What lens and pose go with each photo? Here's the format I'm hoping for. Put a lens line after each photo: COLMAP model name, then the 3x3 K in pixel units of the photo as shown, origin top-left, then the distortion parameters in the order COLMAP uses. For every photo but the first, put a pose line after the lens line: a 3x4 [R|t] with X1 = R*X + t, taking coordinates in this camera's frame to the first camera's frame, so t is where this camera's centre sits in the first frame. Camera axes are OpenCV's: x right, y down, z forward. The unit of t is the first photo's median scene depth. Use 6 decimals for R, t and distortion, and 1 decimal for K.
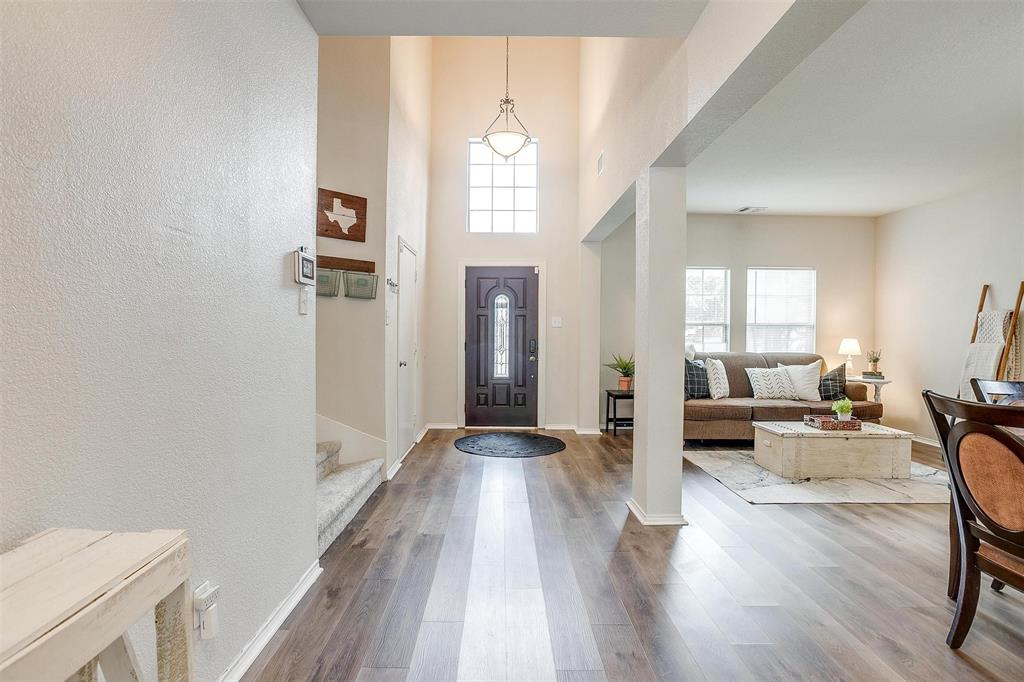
lens RADIAL K [[500.9, 0, 507.6], [0, 500.9, 338.6], [0, 0, 1]] dist [-0.026262, 0.005134]
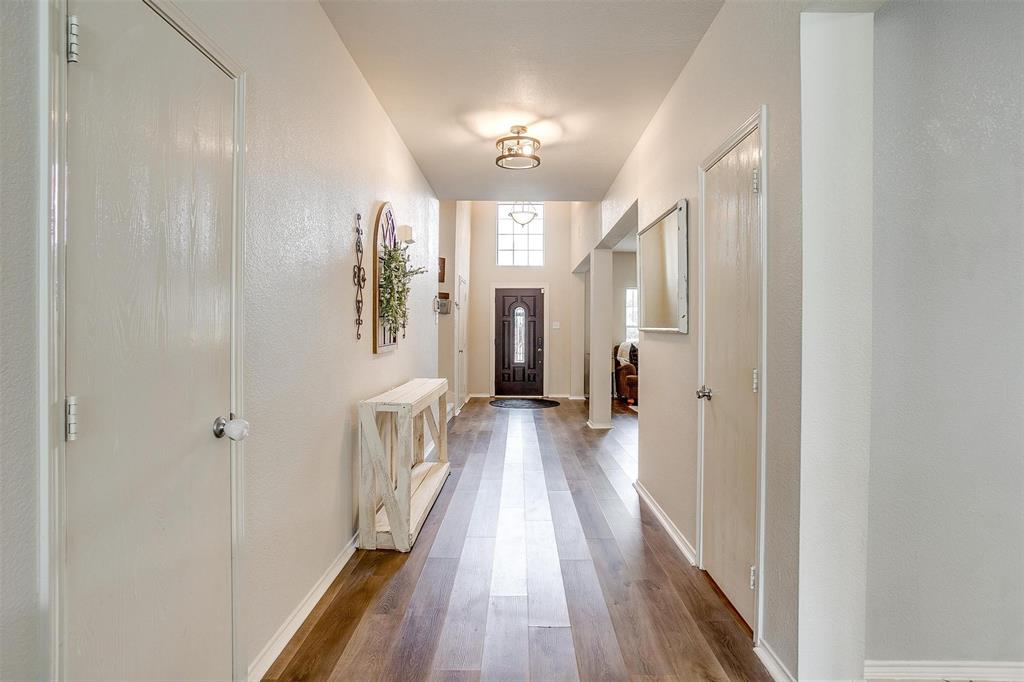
lens RADIAL K [[518.8, 0, 514.6], [0, 518.8, 338.1], [0, 0, 1]] dist [-0.000142, -0.000026]
pose [[0.999822, 0.000364, -0.018845, 0.002744], [-0.000394, 0.999999, -0.001550, 0.007701], [0.018845, 0.001557, 0.999821, -0.596277]]
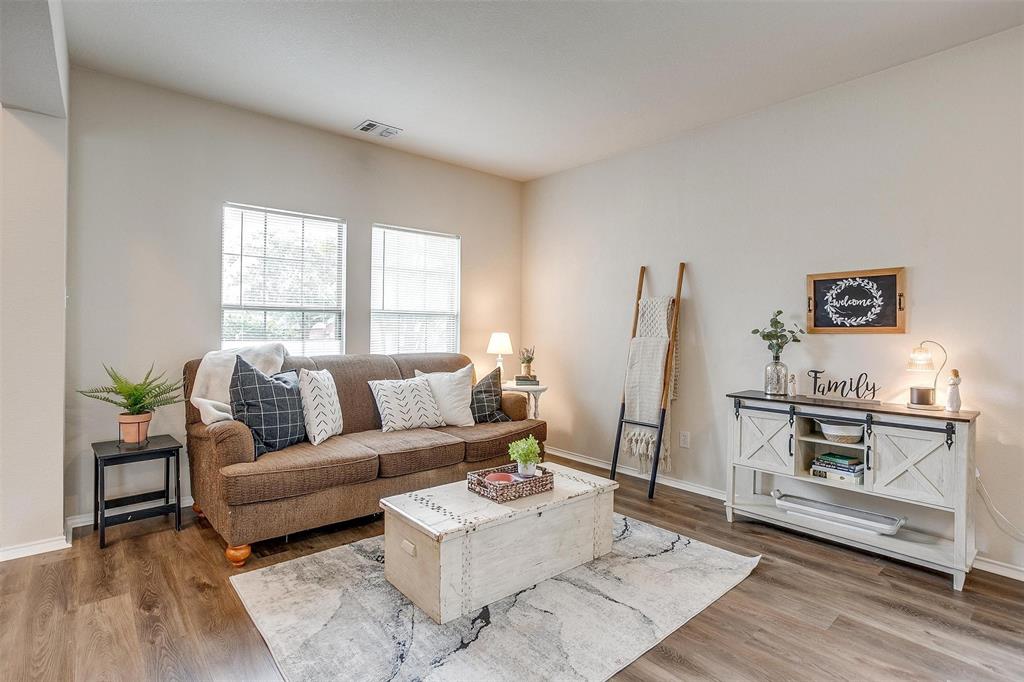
lens RADIAL K [[500.9, 0, 492.7], [0, 500.9, 330.5], [0, 0, 1]] dist [-0.026262, 0.005134]
pose [[0.778273, -0.000294, 0.627926, 0.212022], [0.003513, 0.999986, -0.003887, -0.000058], [-0.627916, 0.005231, 0.778263, 0.429457]]
